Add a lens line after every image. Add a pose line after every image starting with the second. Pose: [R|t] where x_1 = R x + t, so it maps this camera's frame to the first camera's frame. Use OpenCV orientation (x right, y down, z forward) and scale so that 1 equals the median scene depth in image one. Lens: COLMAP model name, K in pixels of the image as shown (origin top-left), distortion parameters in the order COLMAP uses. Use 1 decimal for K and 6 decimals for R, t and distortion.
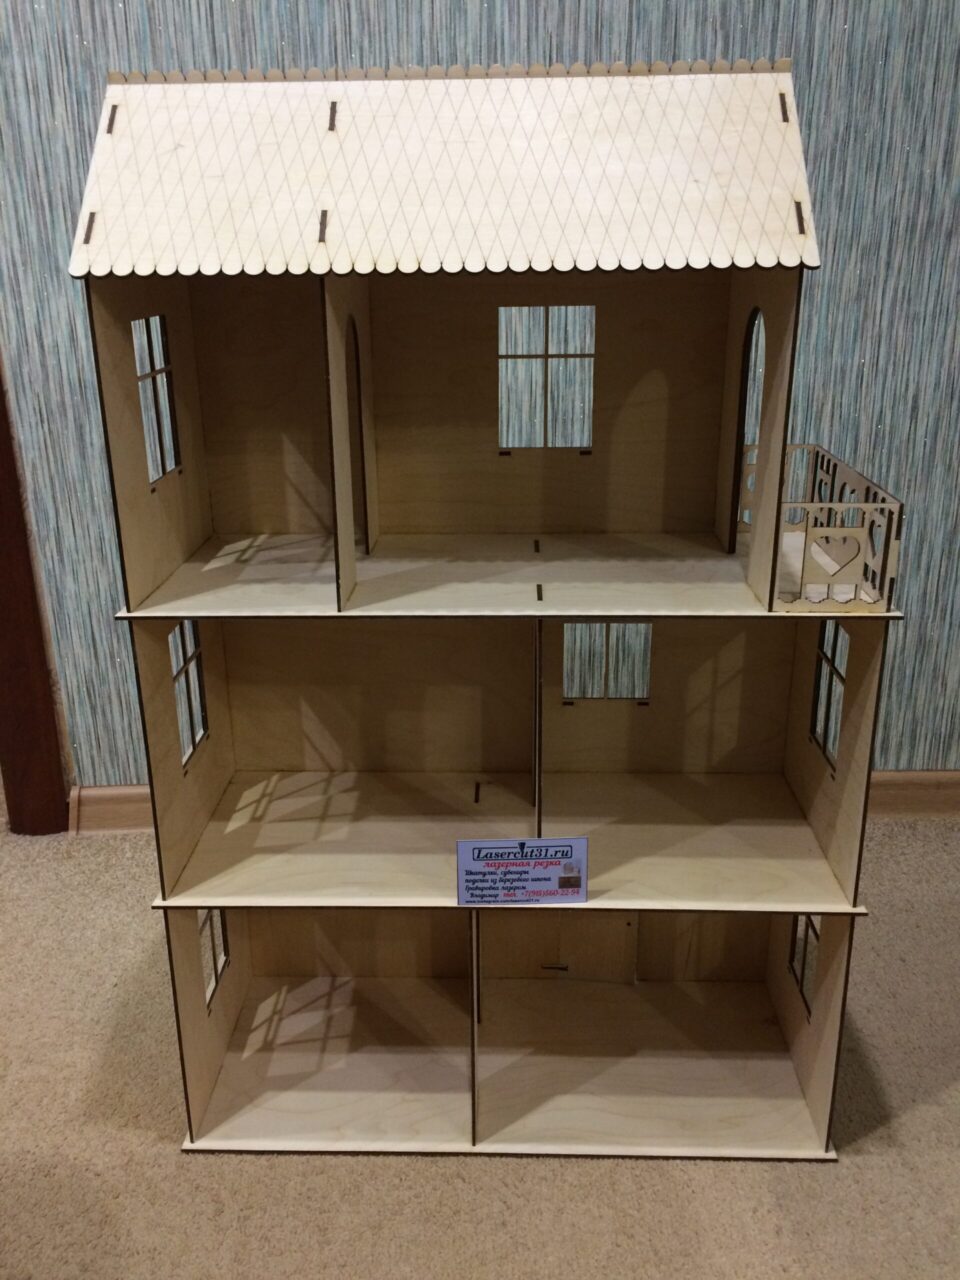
lens RADIAL K [[1105.6, 0, 472.8], [0, 1105.6, 633.5], [0, 0, 1]] dist [0.084925, -0.120776]
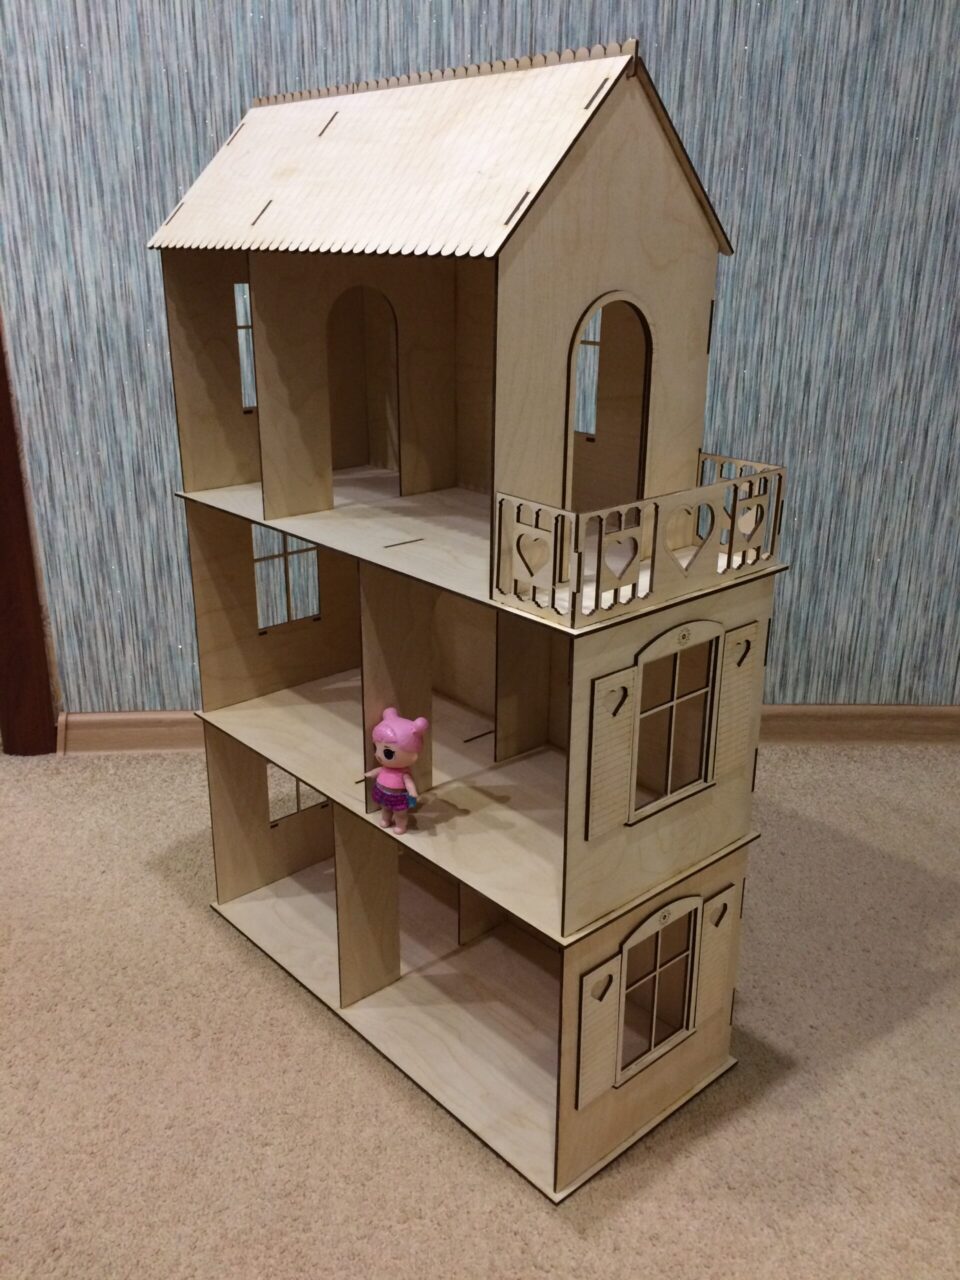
lens RADIAL K [[1105.6, 0, 471.6], [0, 1105.6, 633.7], [0, 0, 1]] dist [0.084925, -0.120776]
pose [[0.999505, 0.010424, 0.029675, 0.021343], [-0.010753, 0.999882, 0.010979, 0.051512], [-0.029557, -0.011293, 0.999499, -0.149994]]
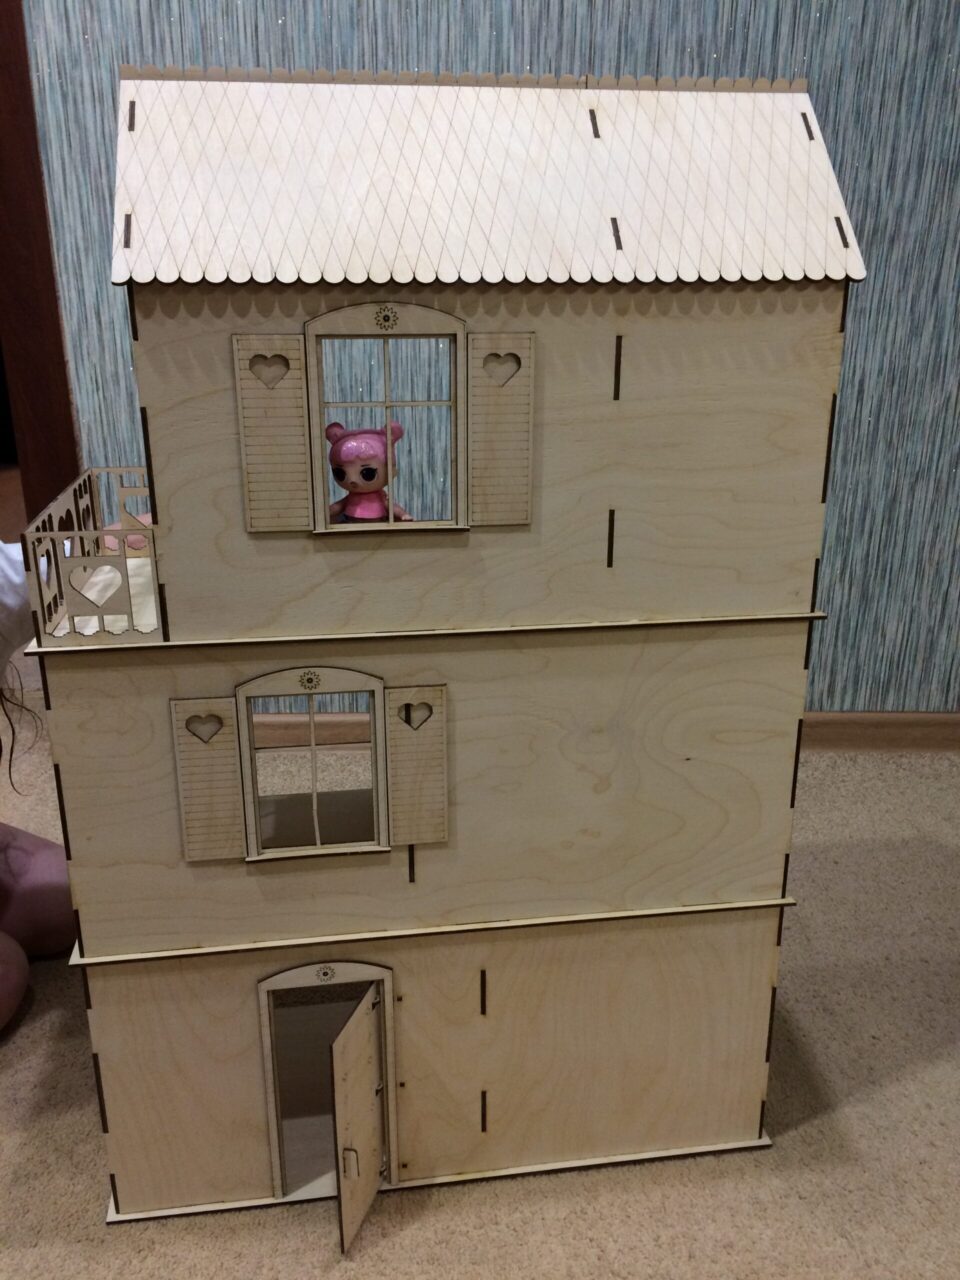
lens RADIAL K [[1105.6, 0, 471.3], [0, 1105.6, 634.3], [0, 0, 1]] dist [0.084925, -0.120776]
pose [[0.999774, 0.015222, 0.014828, -0.019238], [-0.015452, 0.999761, 0.015495, 0.039729], [-0.014589, -0.015720, 0.999770, -0.158182]]
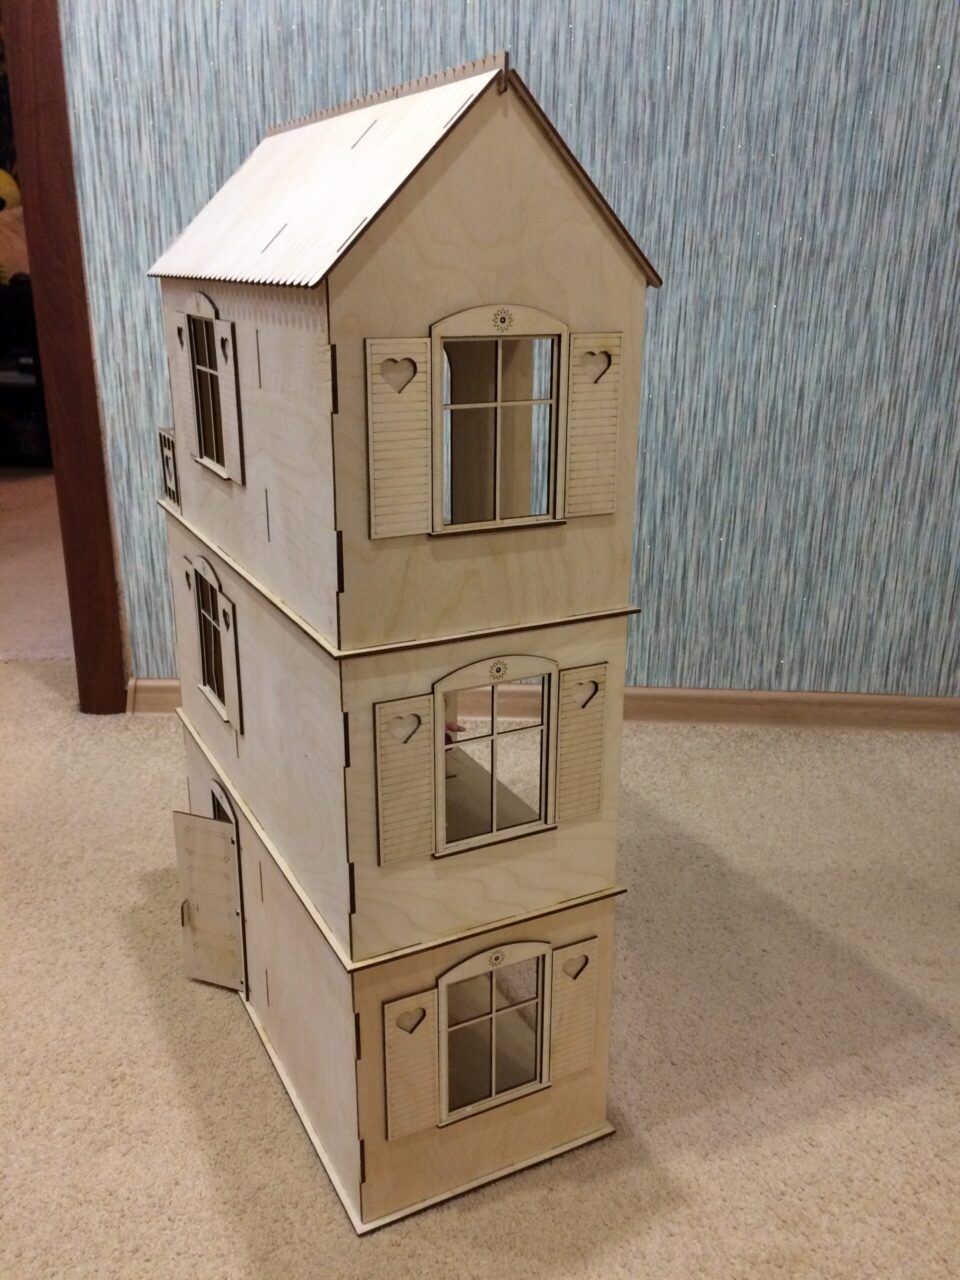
lens RADIAL K [[1105.6, 0, 471.9], [0, 1105.6, 634.9], [0, 0, 1]] dist [0.084925, -0.120776]
pose [[0.998952, 0.037514, -0.026218, 0.071016], [-0.037663, 0.999277, -0.005211, 0.098320], [0.026003, 0.006193, 0.999643, -0.302453]]
